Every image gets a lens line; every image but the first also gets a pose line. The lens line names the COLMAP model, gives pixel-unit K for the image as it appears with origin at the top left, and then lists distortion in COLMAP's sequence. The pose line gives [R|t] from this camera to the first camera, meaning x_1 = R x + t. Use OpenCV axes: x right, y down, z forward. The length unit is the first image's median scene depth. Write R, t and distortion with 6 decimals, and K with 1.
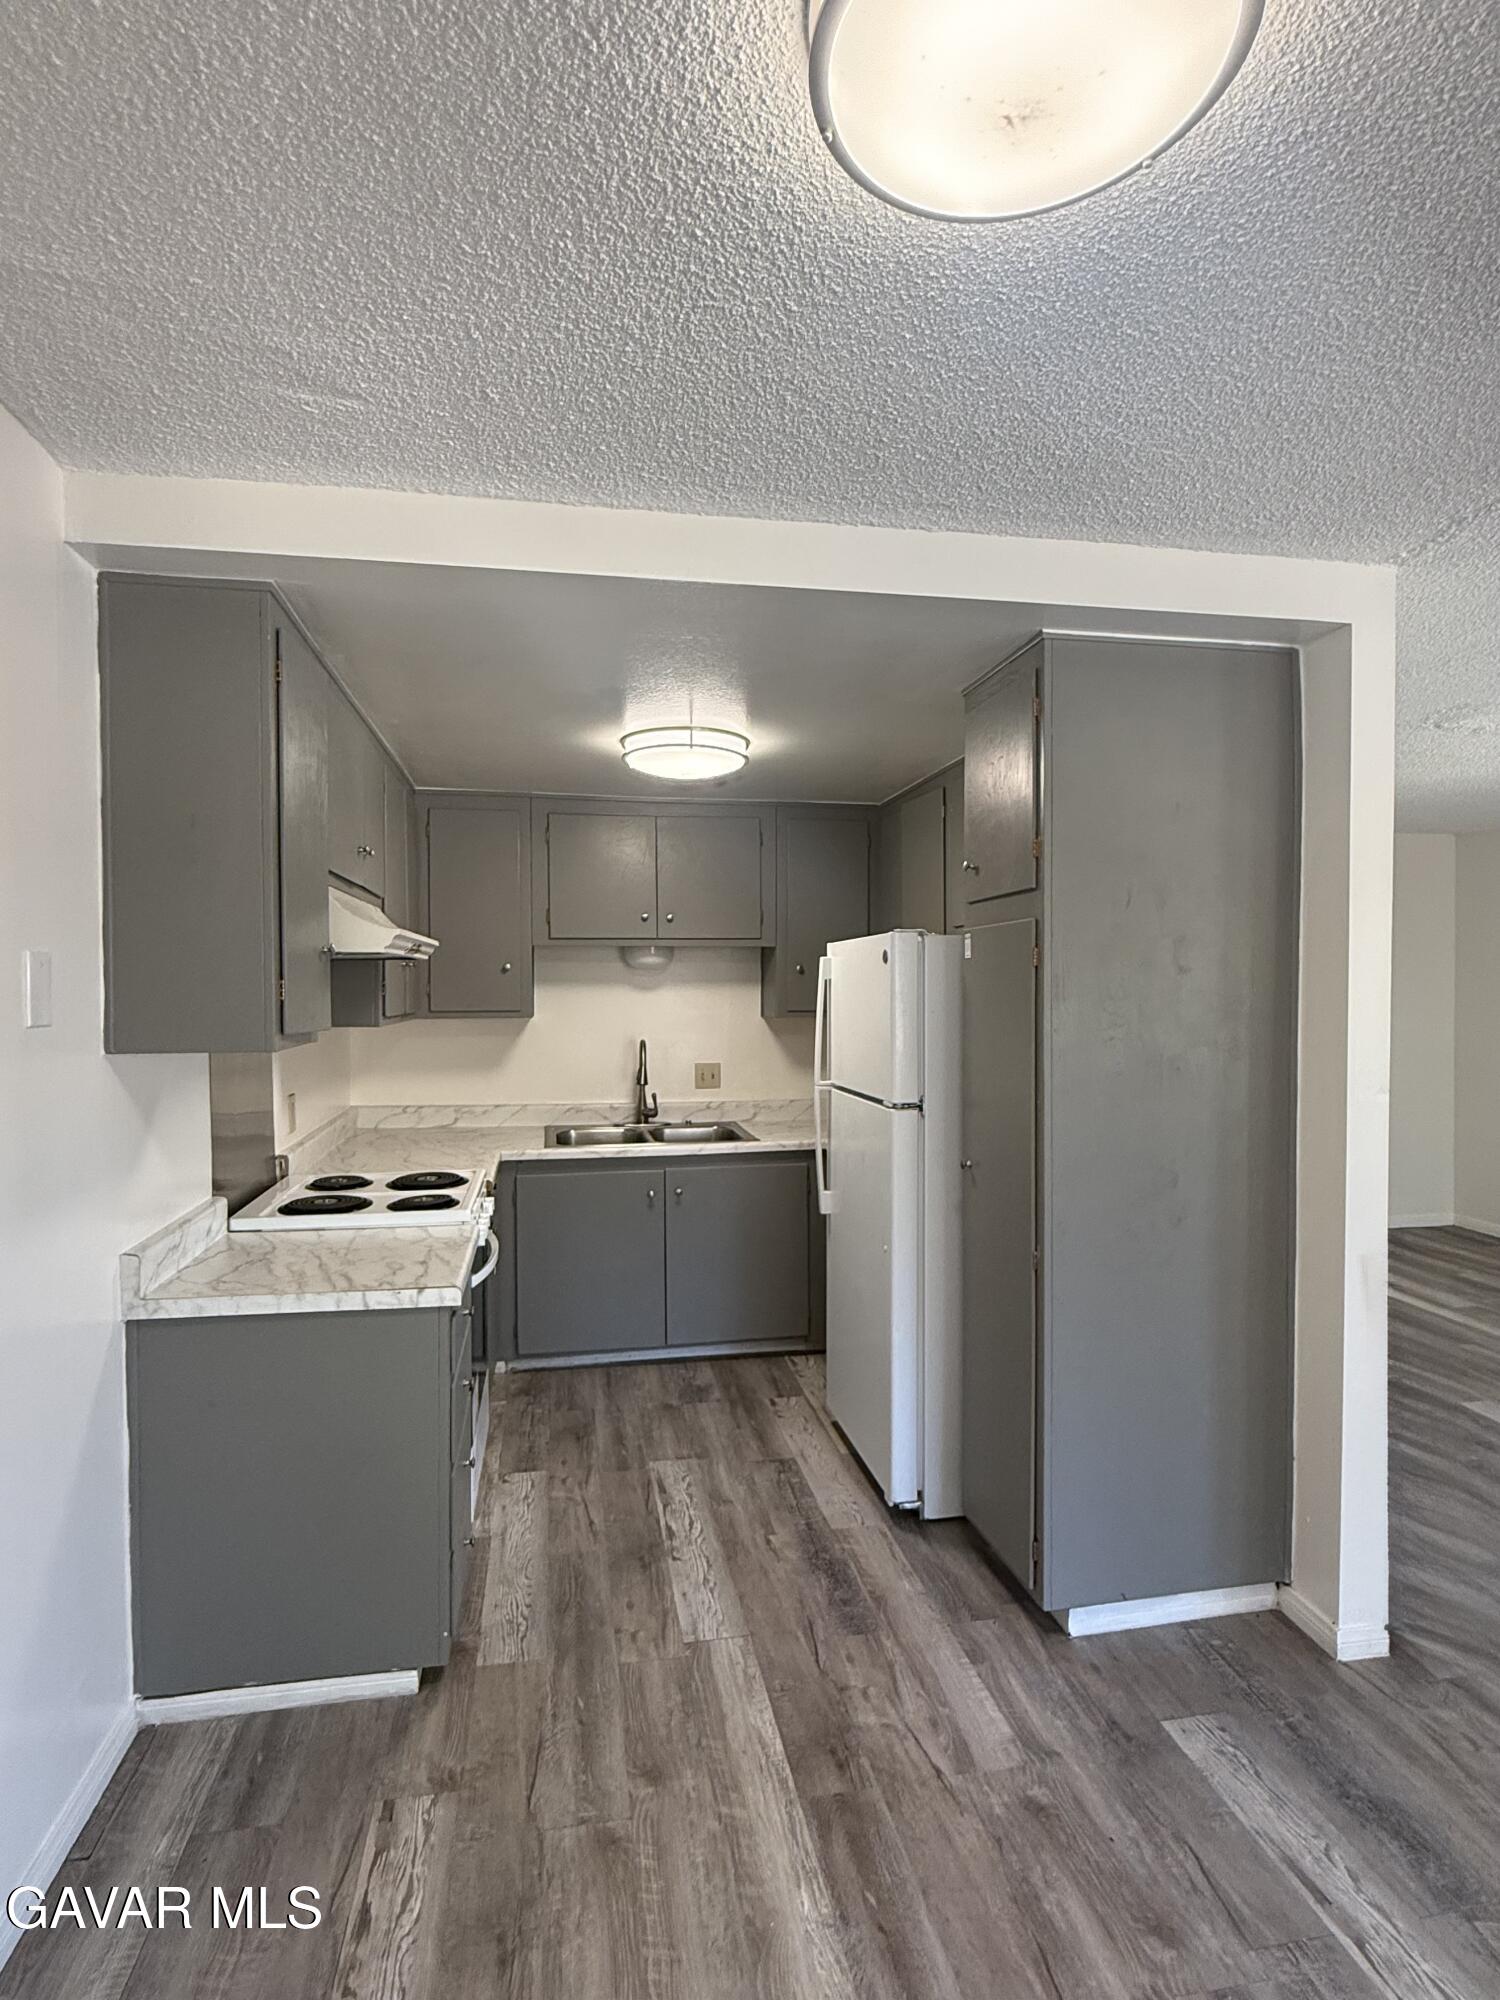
lens RADIAL K [[1052.3, 0, 751.9], [0, 1052.3, 1007.3], [0, 0, 1]] dist [-0.002305, 0.001355]
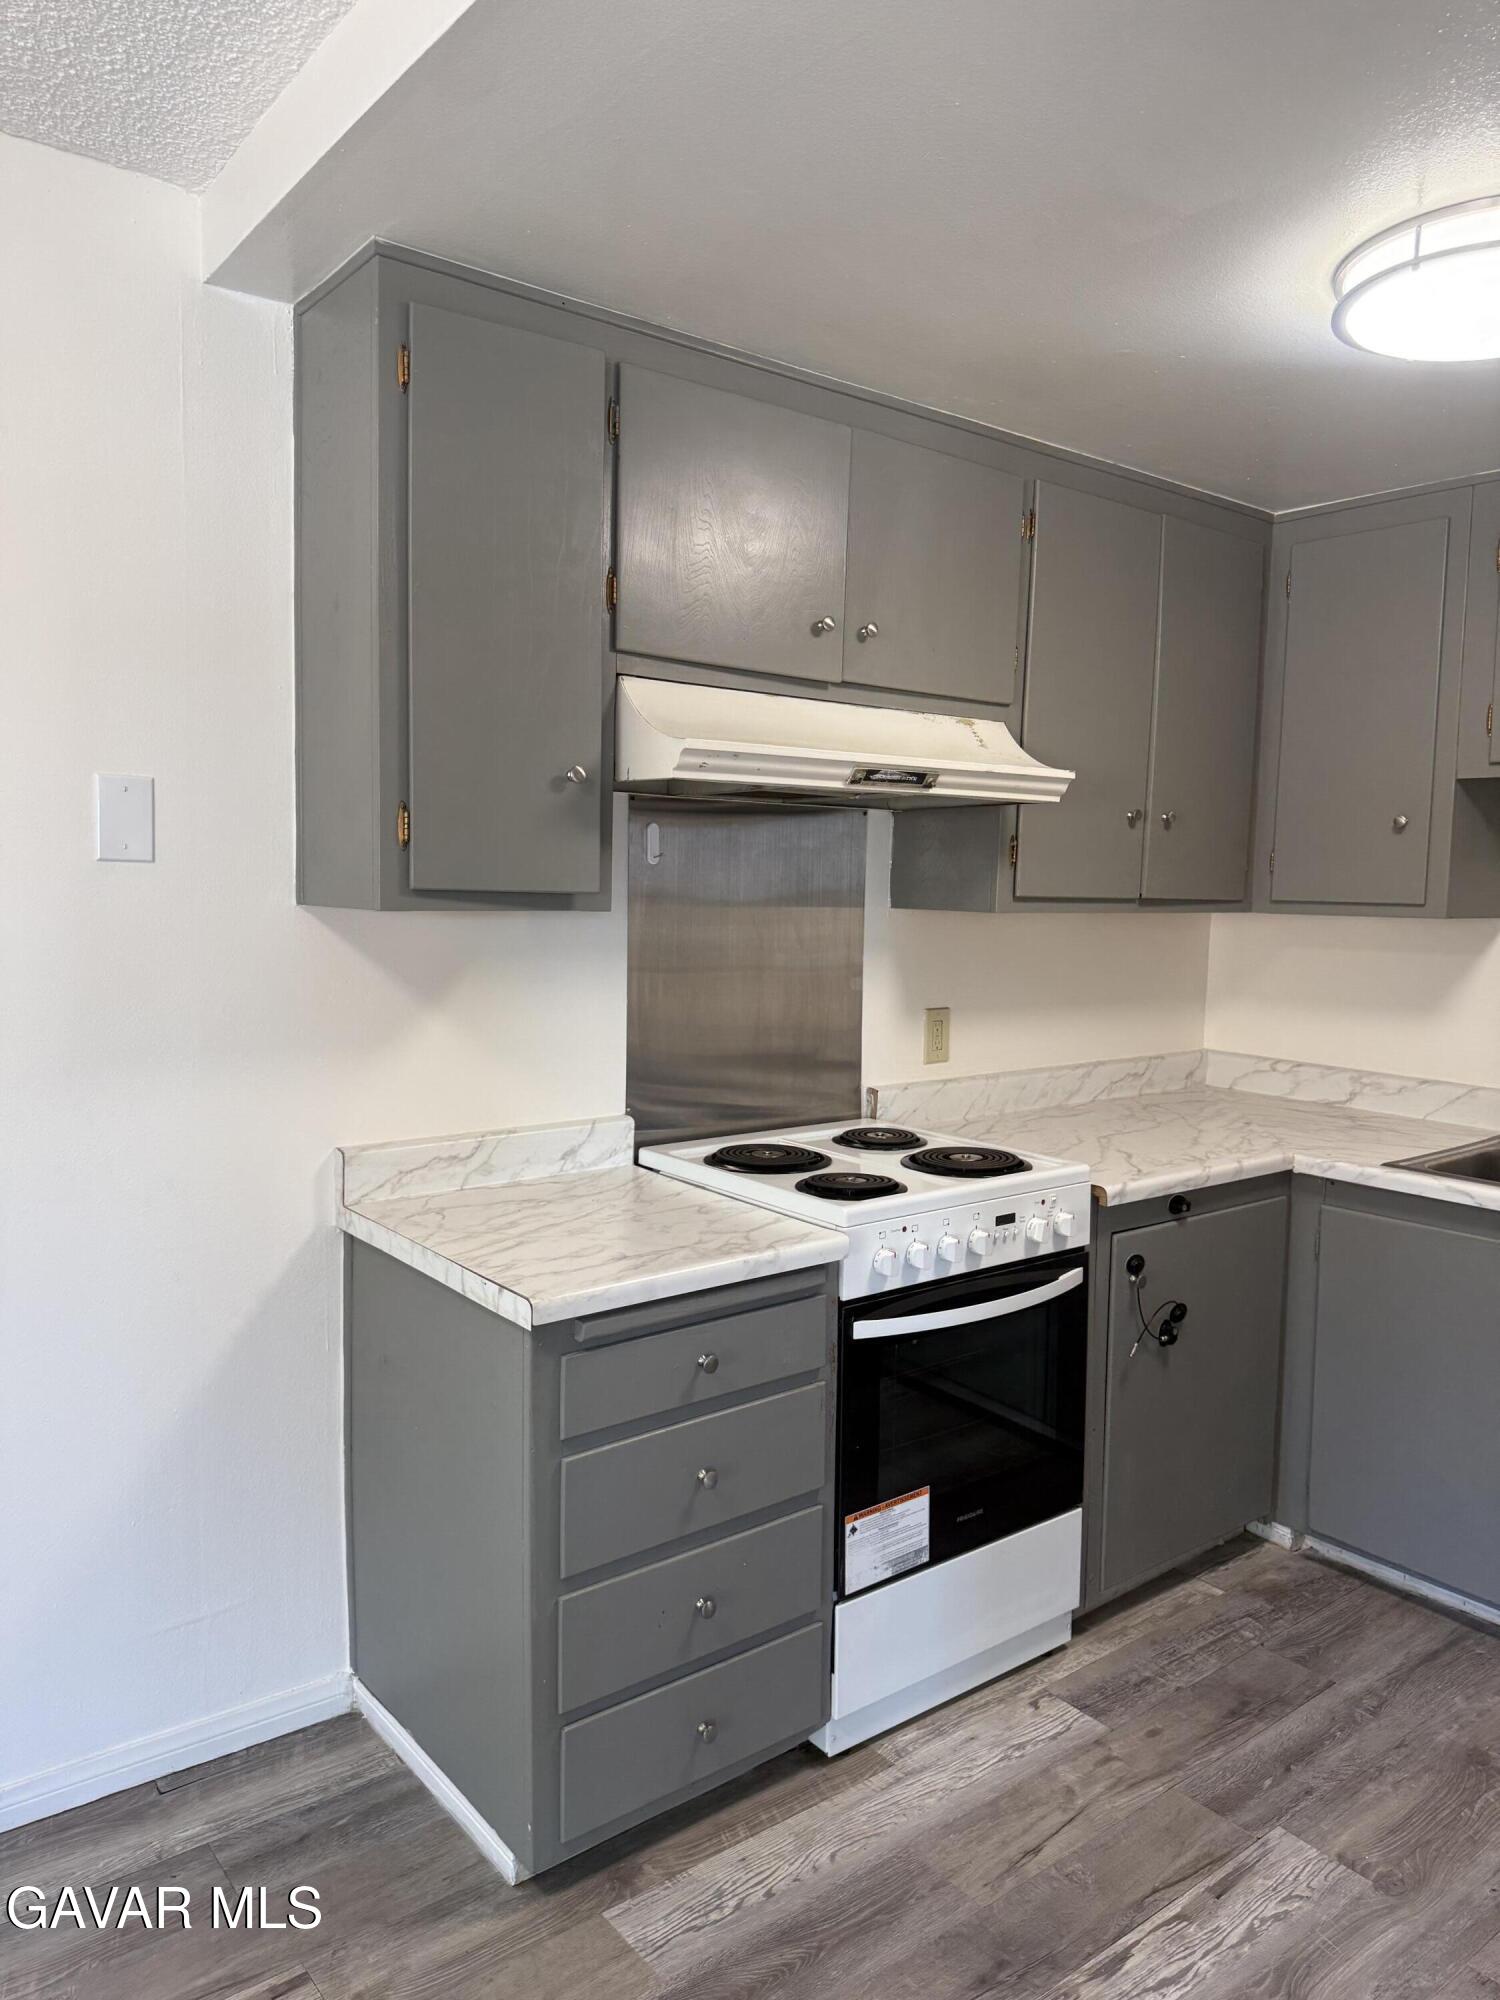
lens RADIAL K [[1421.4, 0, 750.0], [0, 1421.4, 1000.0], [0, 0, 1]] dist [0.026572, -0.038981]
pose [[0.459220, 0.084066, -0.884336, 0.342495], [-0.038192, 0.996460, 0.074893, 0.013962], [0.887501, -0.000618, 0.460805, 0.488439]]
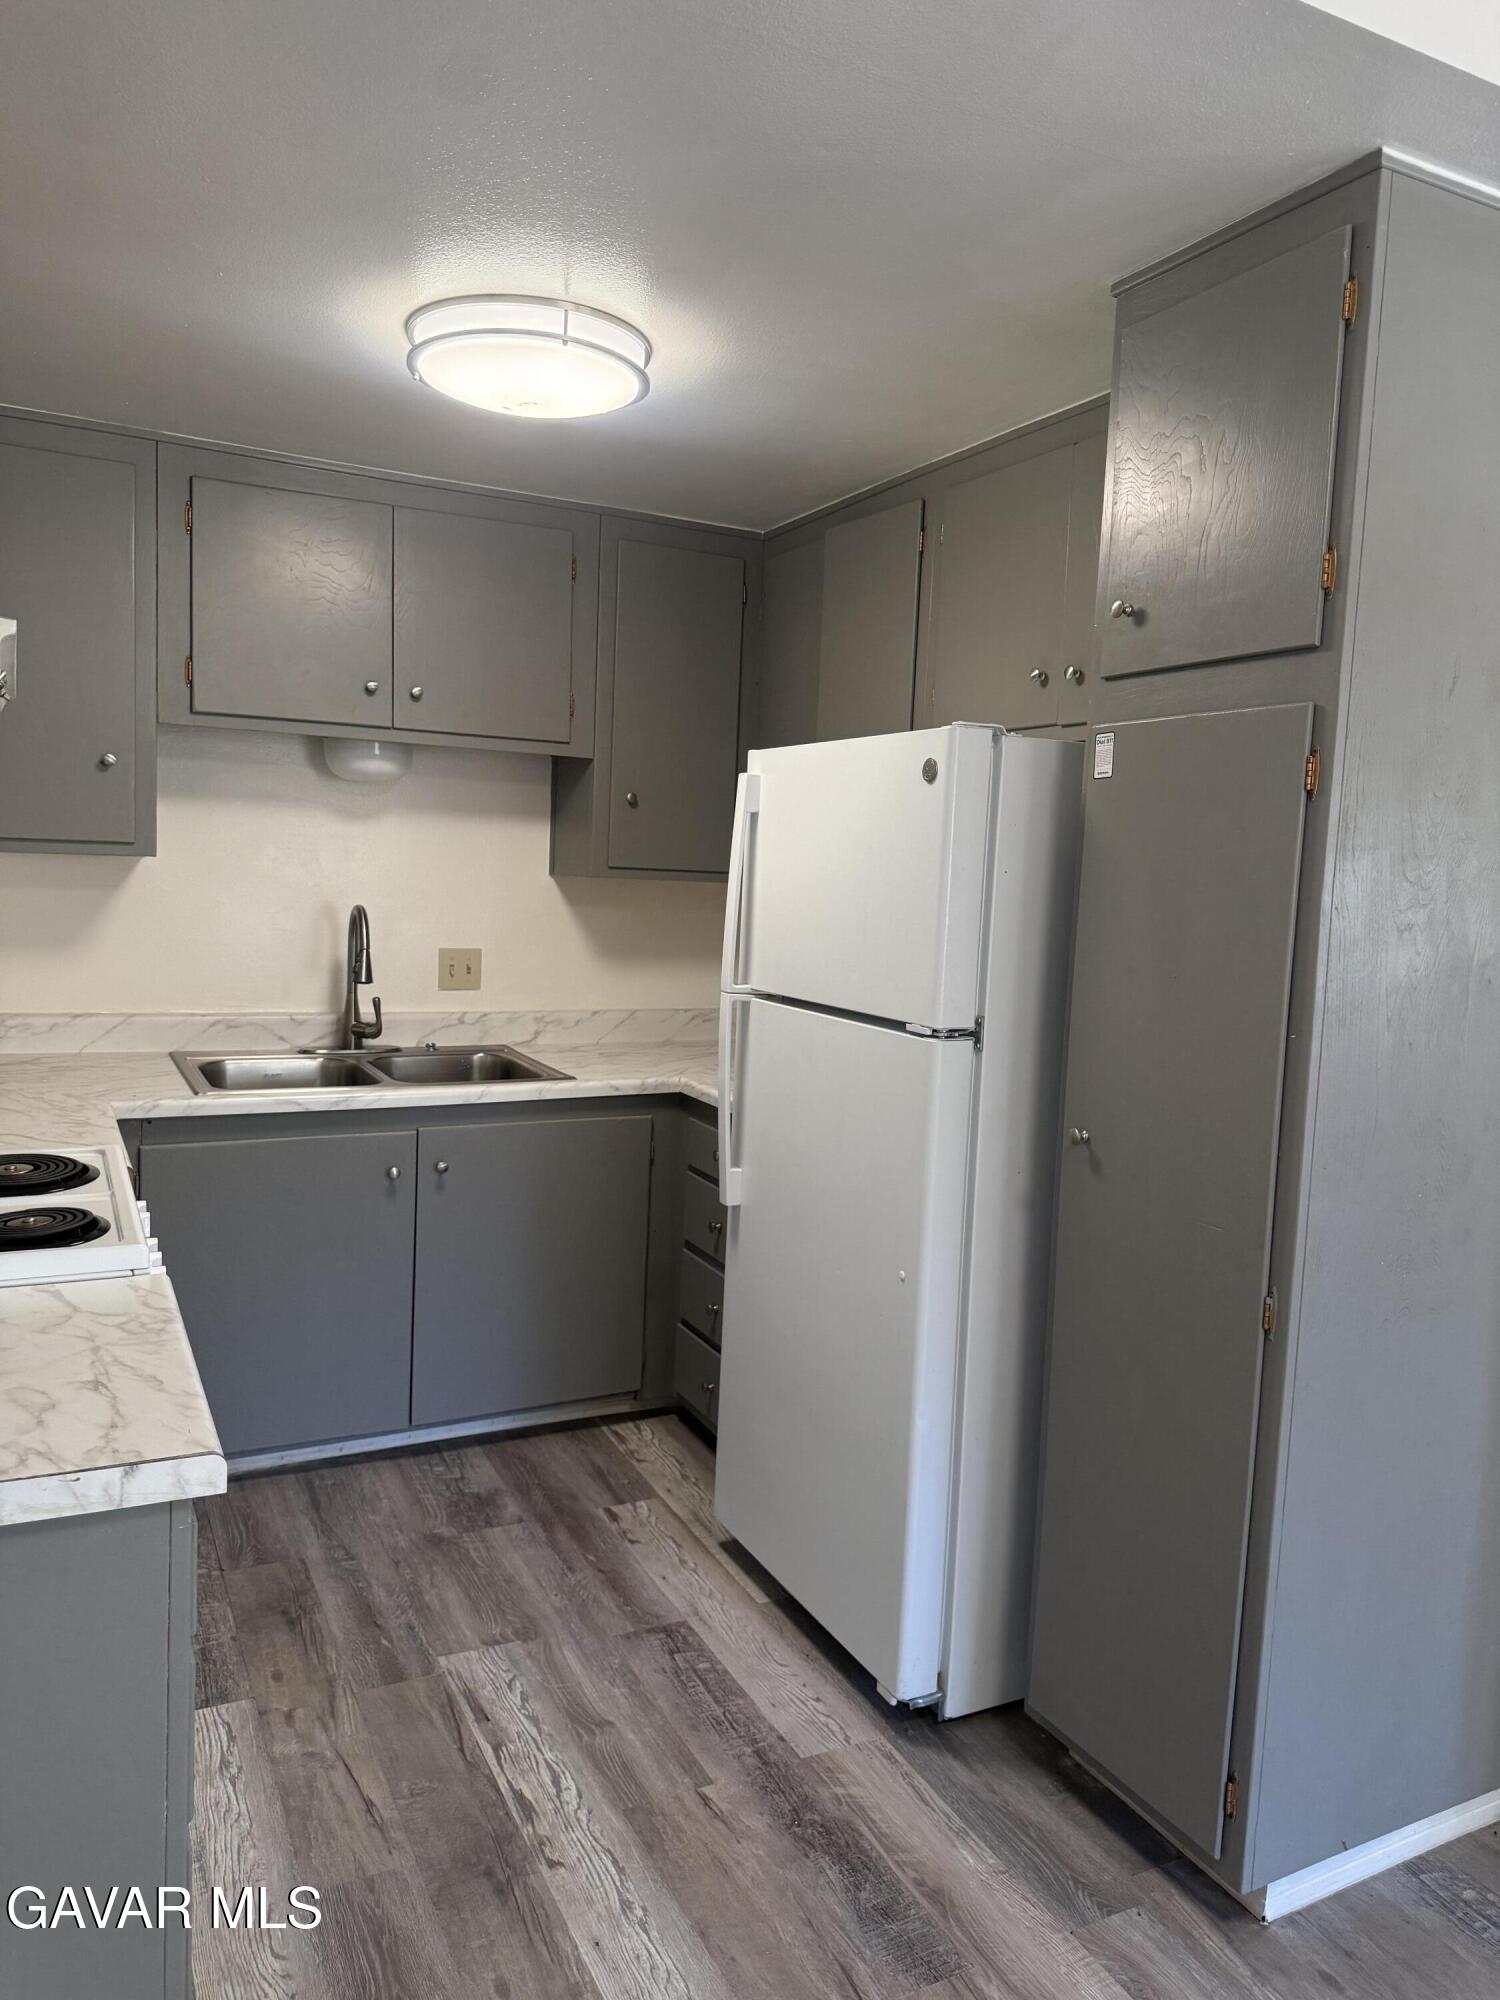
lens RADIAL K [[1421.4, 0, 750.0], [0, 1421.4, 1000.0], [0, 0, 1]] dist [0.026572, -0.038981]
pose [[0.959275, 0.014214, 0.282115, -0.159628], [-0.038970, 0.995842, 0.082337, 0.014422], [-0.279771, -0.089978, 0.955841, 0.261091]]
